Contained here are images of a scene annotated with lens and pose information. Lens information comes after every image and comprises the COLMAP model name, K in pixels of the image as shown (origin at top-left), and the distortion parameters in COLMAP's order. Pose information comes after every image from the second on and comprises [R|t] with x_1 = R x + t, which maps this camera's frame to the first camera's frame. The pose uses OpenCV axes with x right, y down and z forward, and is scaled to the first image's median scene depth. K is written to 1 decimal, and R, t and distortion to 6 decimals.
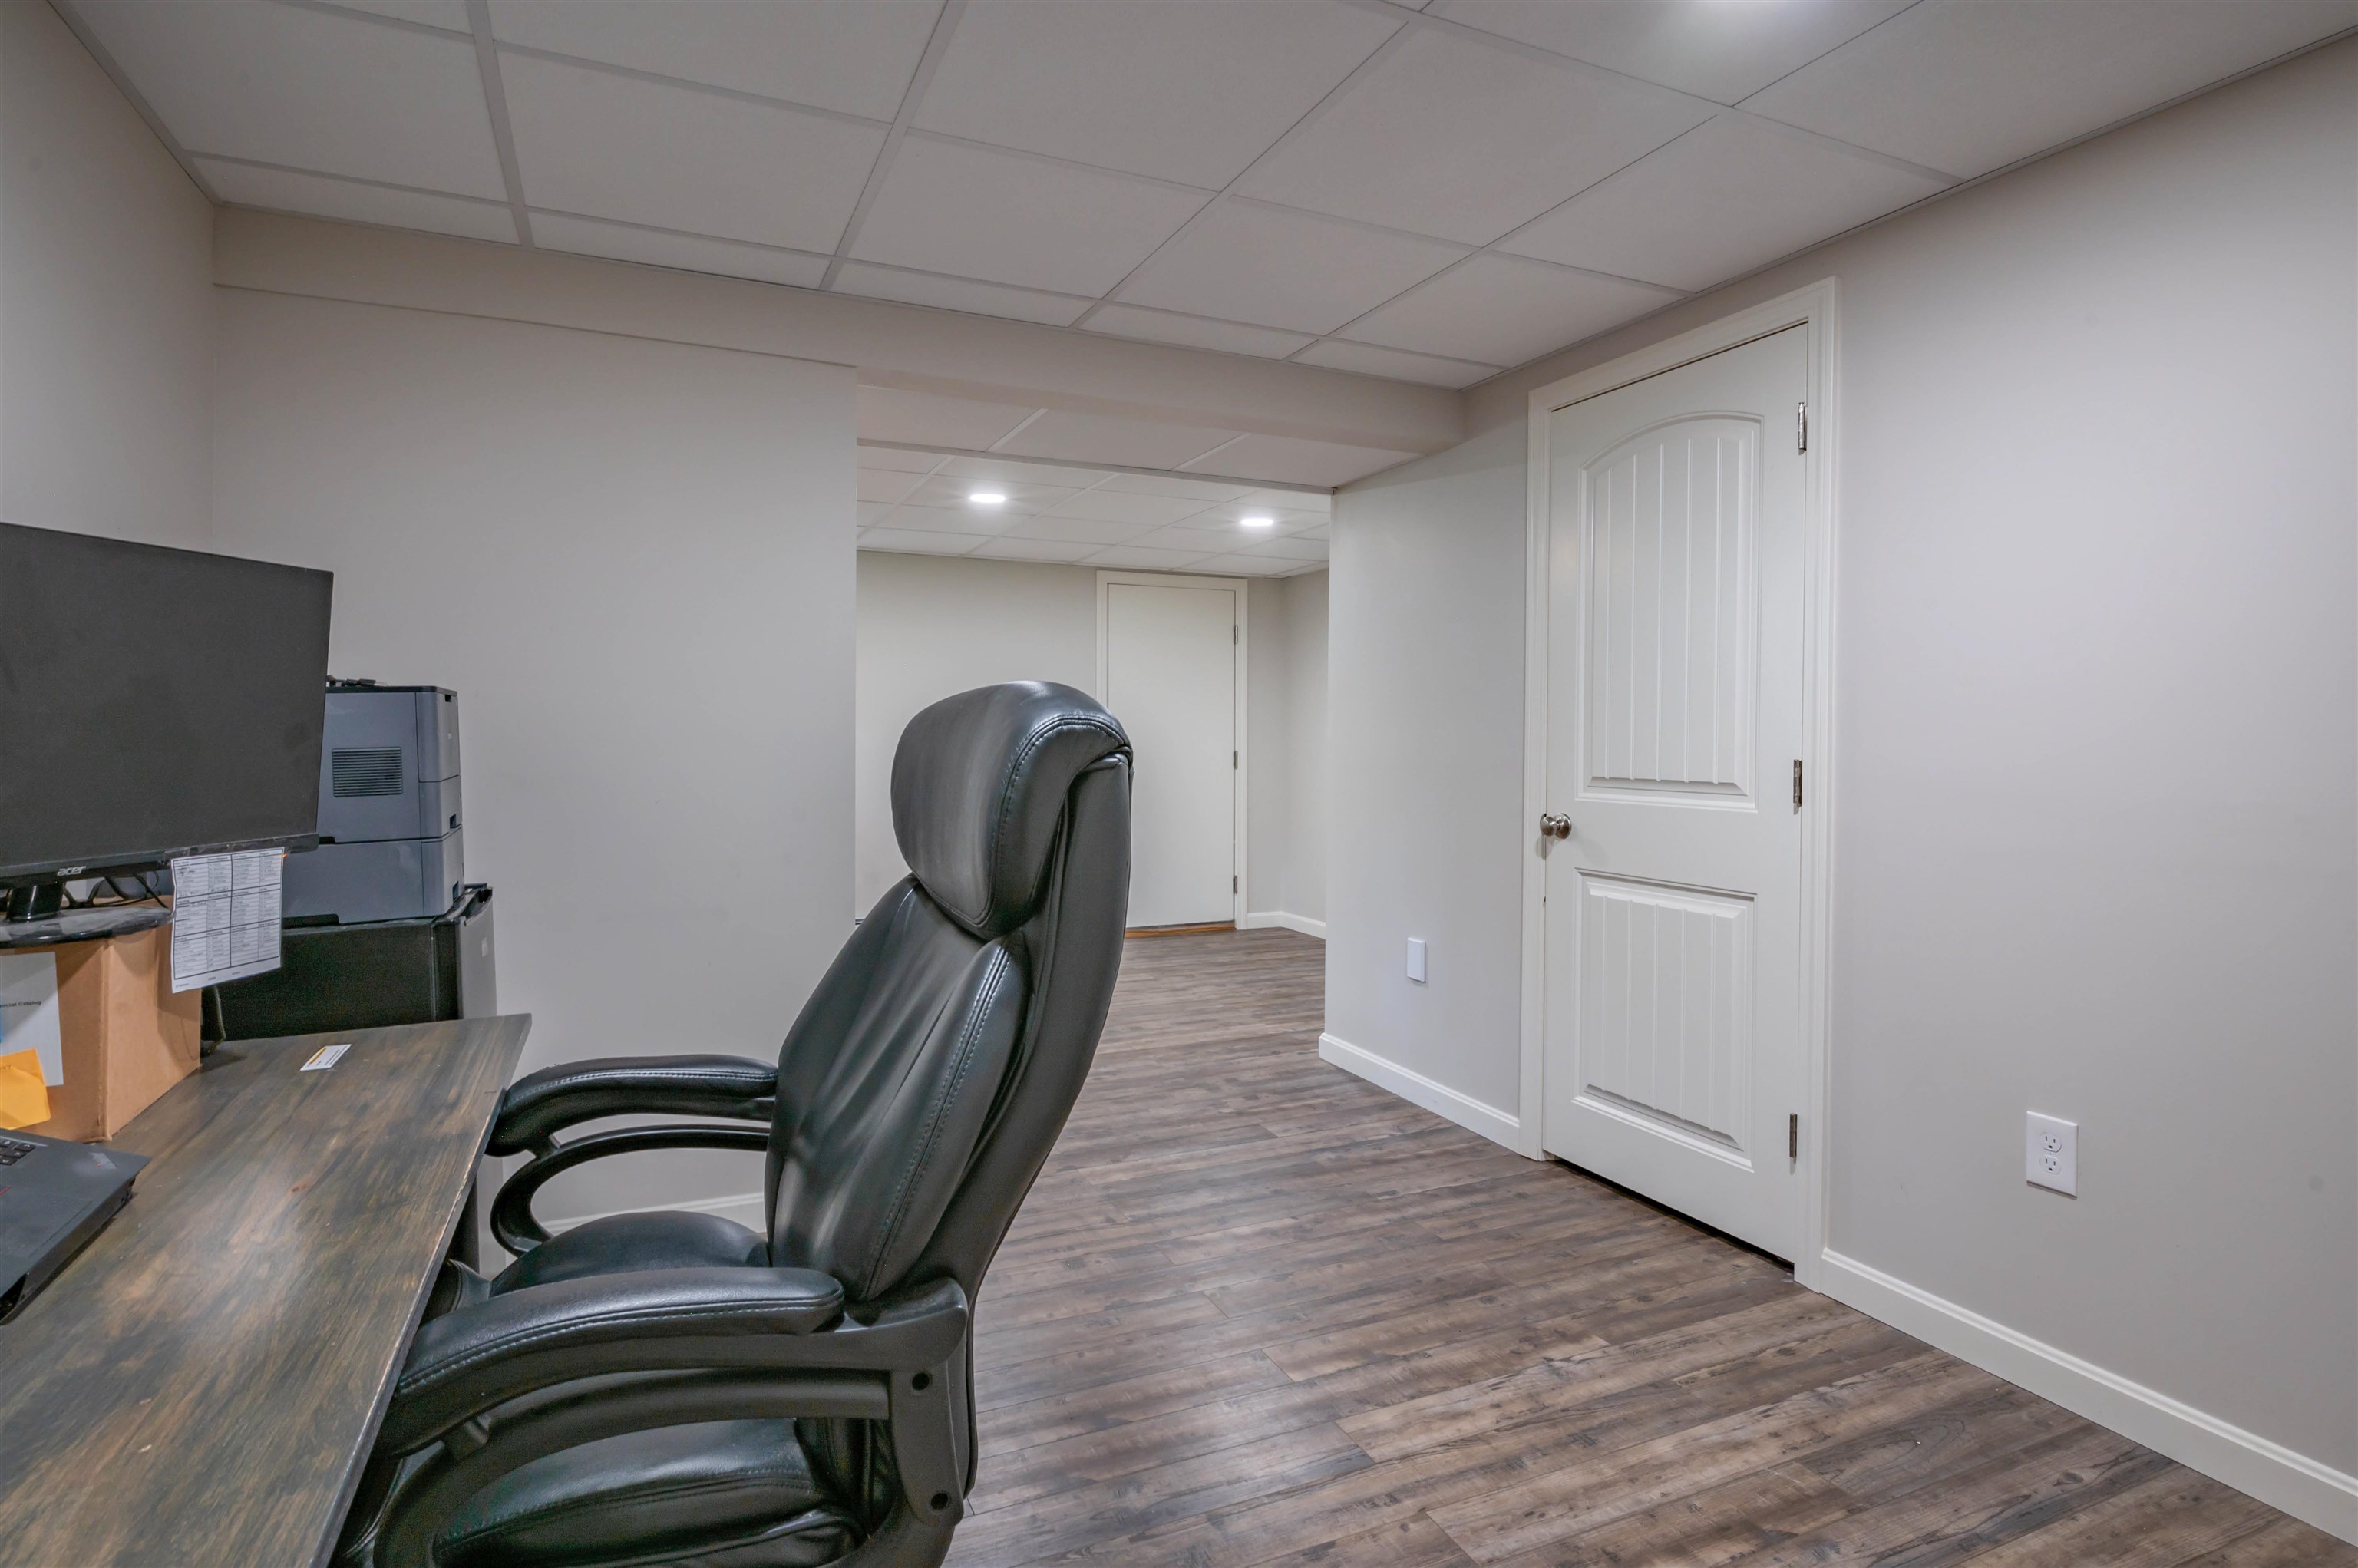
lens RADIAL K [[1162.1, 0, 1172.0], [0, 1162.1, 732.4], [0, 0, 1]] dist [0.003839, 0.001371]
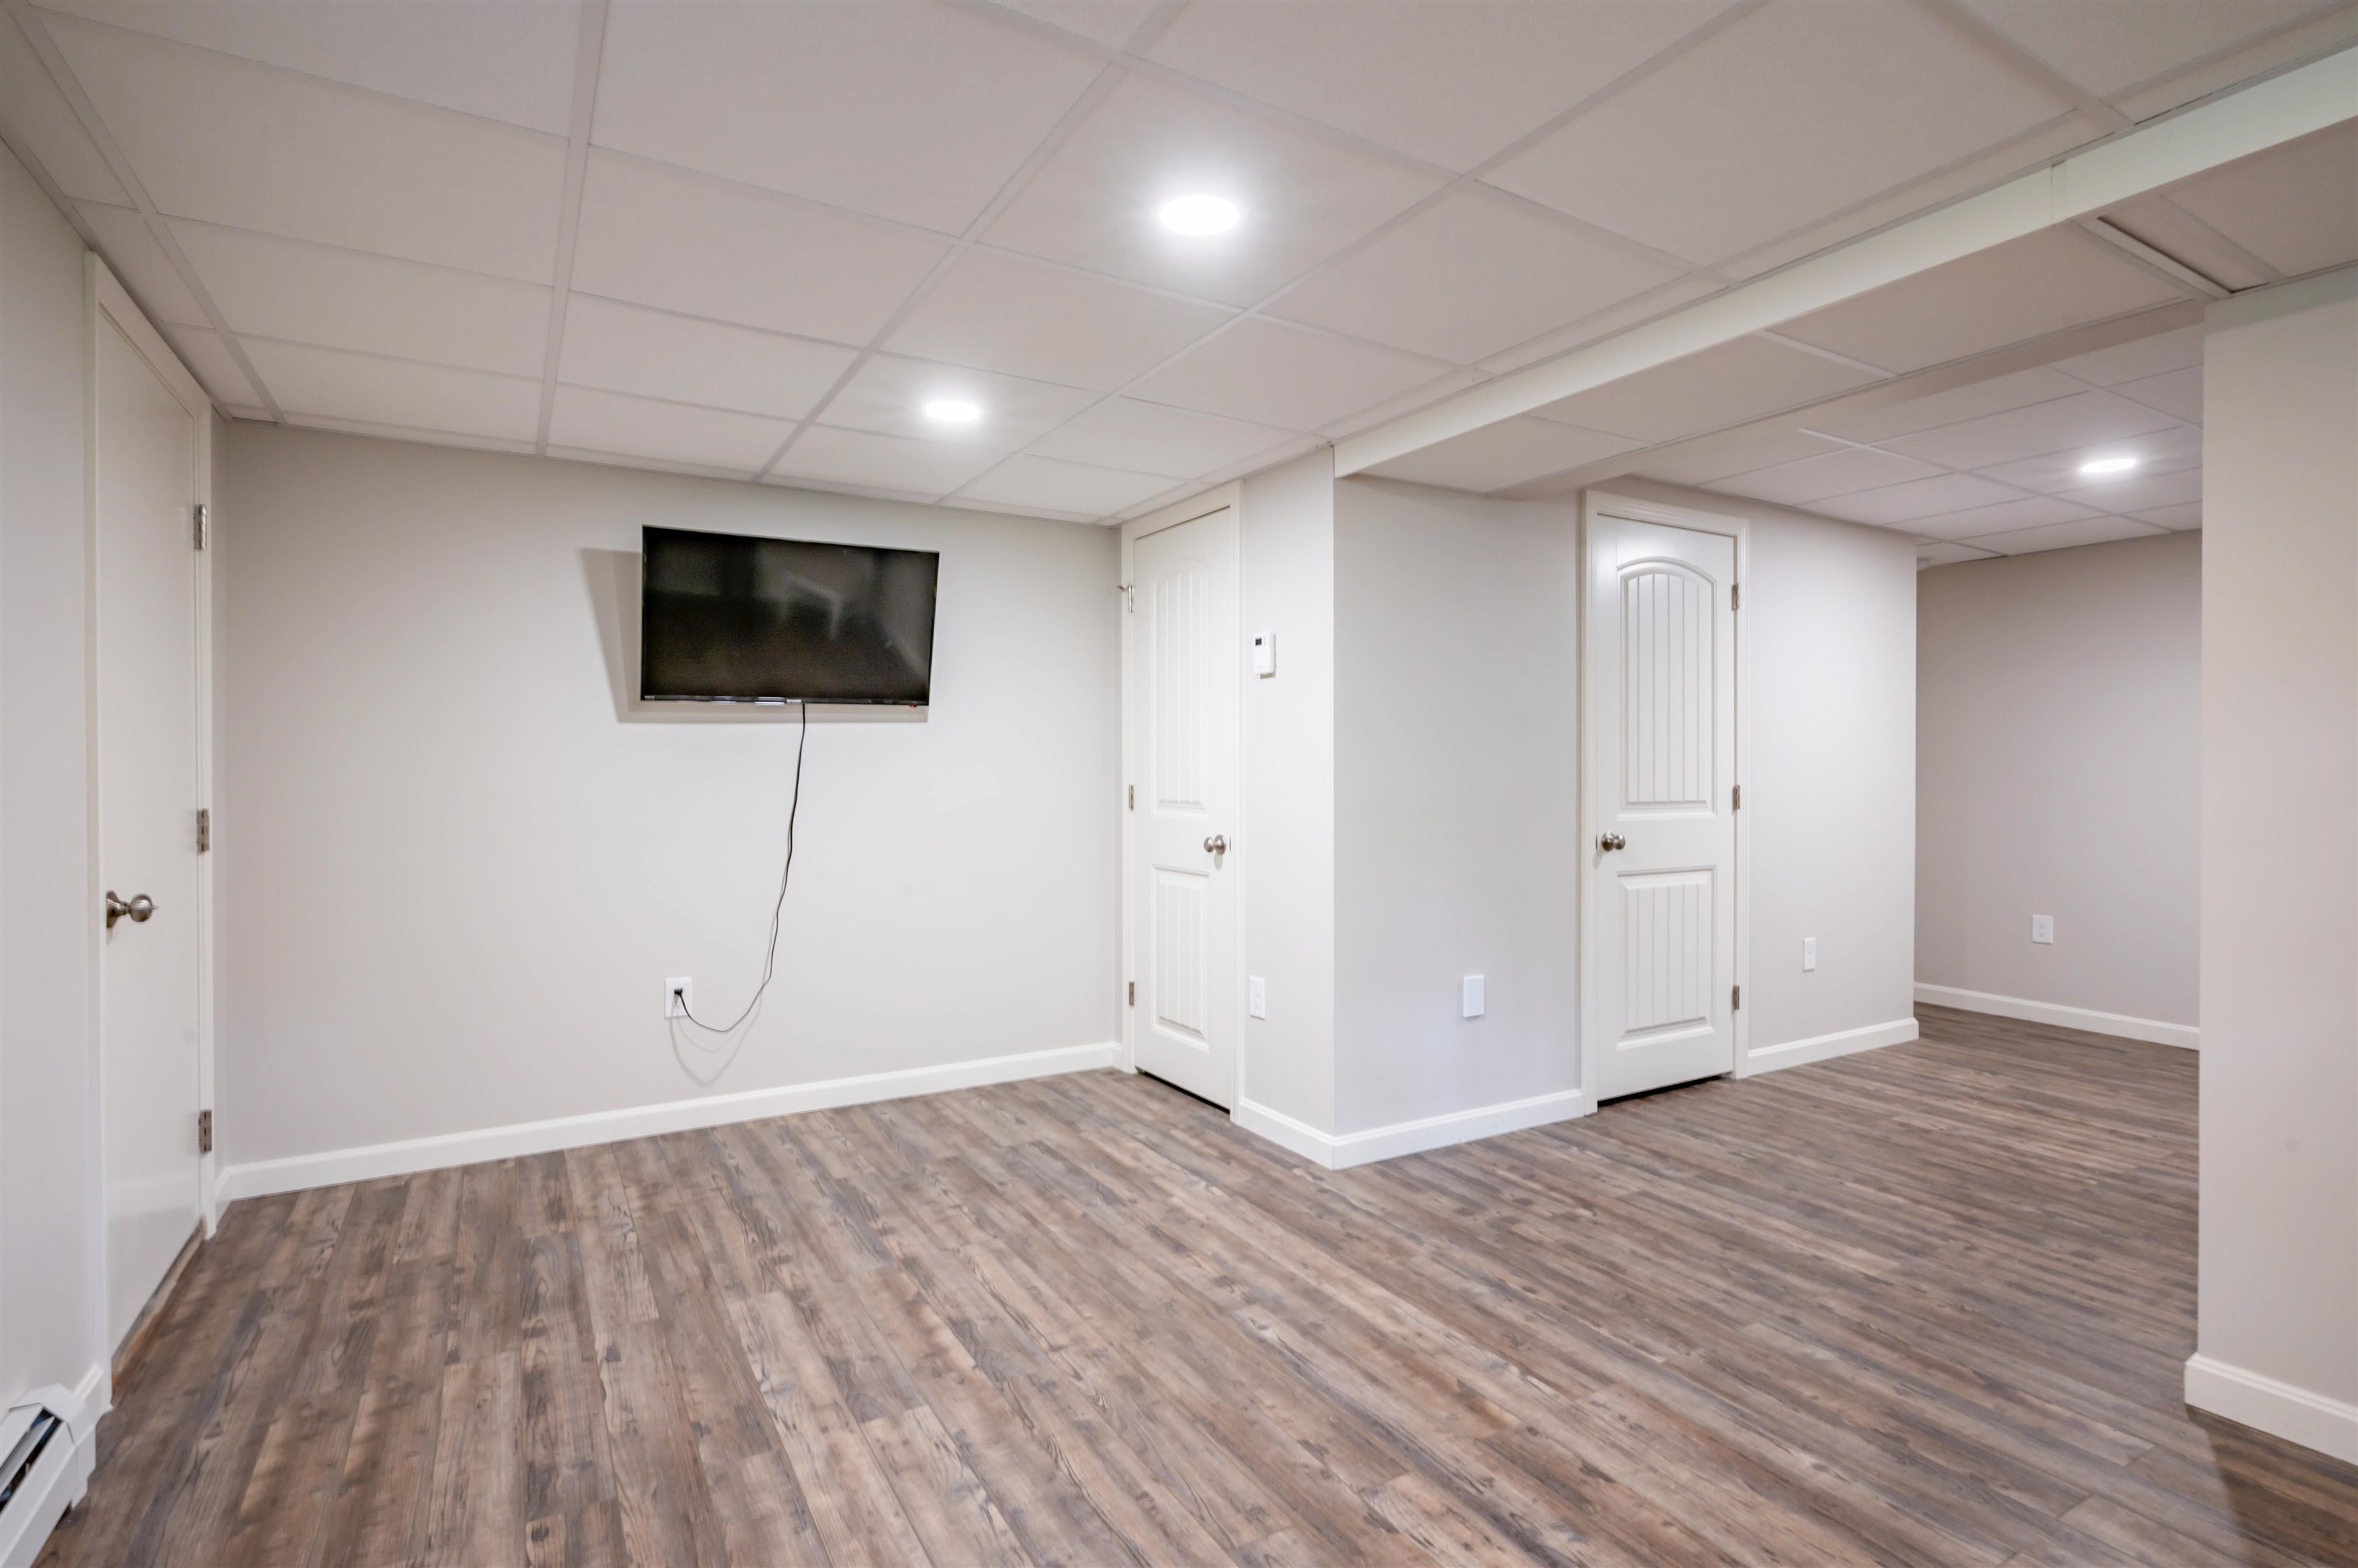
lens RADIAL K [[1119.7, 0, 1183.7], [0, 1119.7, 781.4], [0, 0, 1]] dist [-0.015025, 0.007446]
pose [[-0.087620, -0.009277, 0.996111, -0.814403], [-0.001321, 0.999957, 0.009197, 0.003758], [-0.996153, -0.000510, -0.087629, 1.508463]]
